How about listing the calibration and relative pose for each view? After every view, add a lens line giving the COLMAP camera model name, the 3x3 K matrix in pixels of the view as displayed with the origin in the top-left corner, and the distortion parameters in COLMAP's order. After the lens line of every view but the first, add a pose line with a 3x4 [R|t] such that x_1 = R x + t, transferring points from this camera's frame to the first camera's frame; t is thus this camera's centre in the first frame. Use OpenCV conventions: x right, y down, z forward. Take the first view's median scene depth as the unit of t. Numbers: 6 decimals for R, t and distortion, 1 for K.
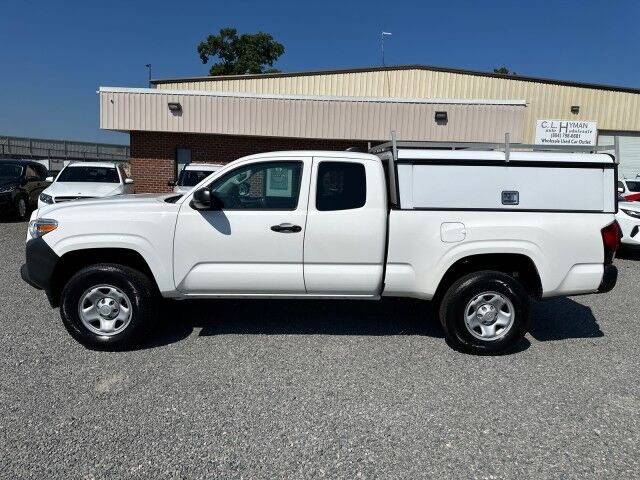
lens RADIAL K [[448.2, 0, 320.0], [0, 448.2, 240.0], [0, 0, 1]] dist [0.053915, -0.062042]
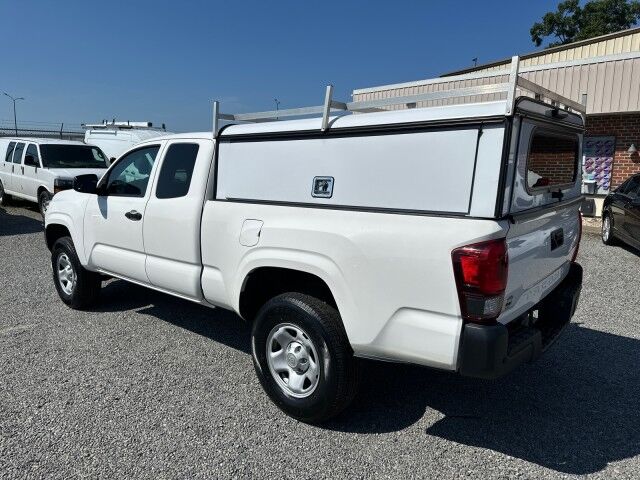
lens RADIAL K [[448.2, 0, 320.0], [0, 448.2, 240.0], [0, 0, 1]] dist [0.053915, -0.062042]
pose [[0.740217, 0.085723, -0.666881, 0.845799], [-0.079708, 0.996033, 0.039560, -0.042452], [0.667627, 0.023873, 0.744113, 0.521389]]
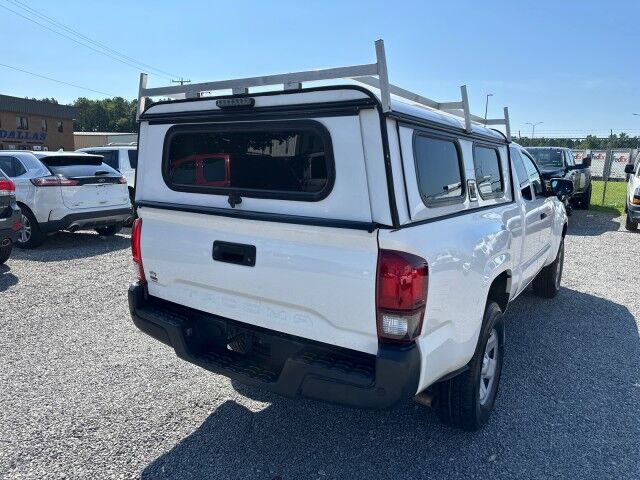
lens RADIAL K [[448.2, 0, 320.0], [0, 448.2, 240.0], [0, 0, 1]] dist [0.053915, -0.062042]
pose [[-0.585644, 0.095130, -0.804967, 1.031754], [-0.152591, 0.962395, 0.224751, -0.193787], [0.796076, 0.254454, -0.549104, 1.585897]]
